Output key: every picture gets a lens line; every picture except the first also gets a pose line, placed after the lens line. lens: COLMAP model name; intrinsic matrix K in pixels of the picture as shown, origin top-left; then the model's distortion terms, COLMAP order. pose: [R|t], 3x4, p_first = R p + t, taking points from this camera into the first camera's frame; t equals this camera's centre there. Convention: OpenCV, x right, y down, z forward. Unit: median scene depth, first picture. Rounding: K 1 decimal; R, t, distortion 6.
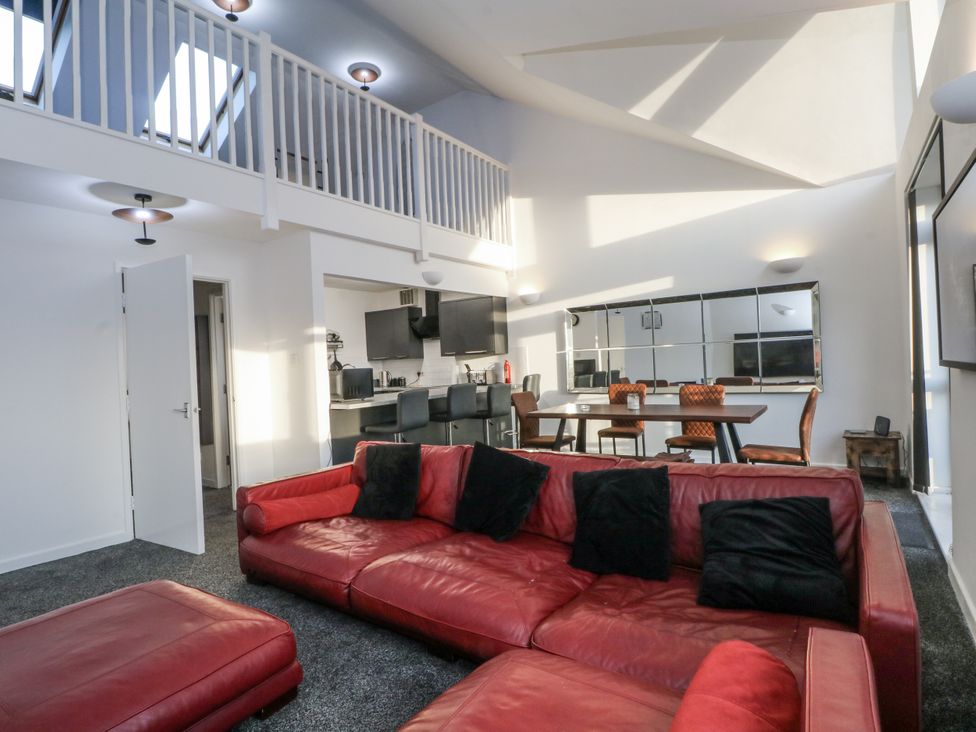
lens RADIAL K [[511.8, 0, 485.8], [0, 511.8, 367.7], [0, 0, 1]] dist [-0.012913, -0.002363]
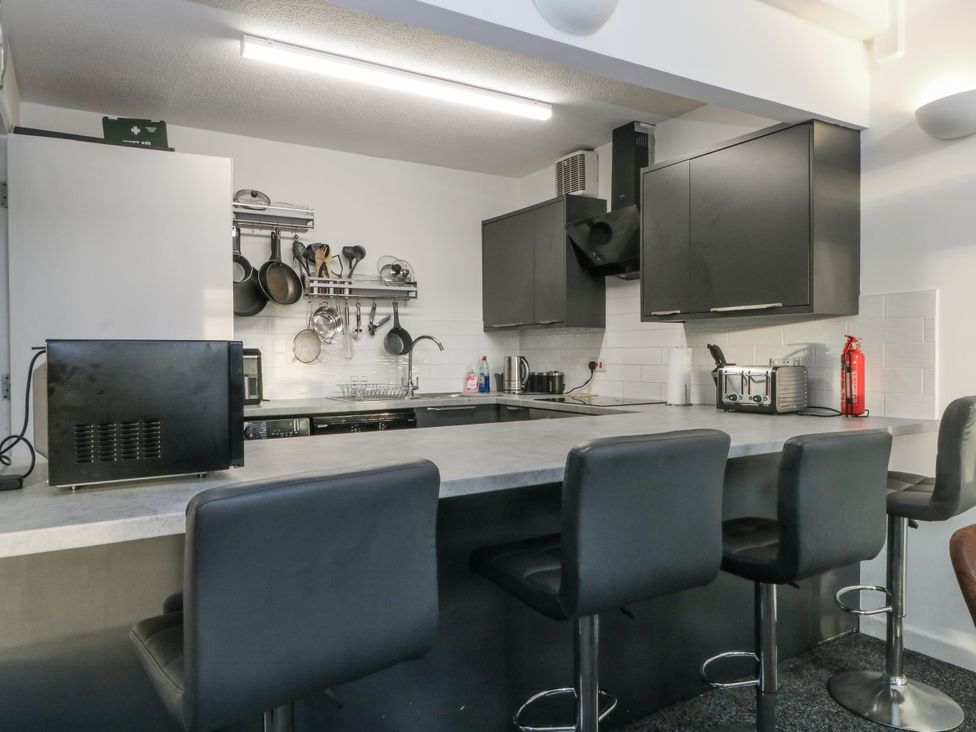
lens RADIAL K [[706.1, 0, 457.4], [0, 706.1, 366.3], [0, 0, 1]] dist [-0.010428, -0.004187]
pose [[0.912518, 0.048859, -0.406109, -0.002457], [-0.038803, 0.998703, 0.032964, -0.002003], [0.407193, -0.014322, 0.913230, 0.477256]]
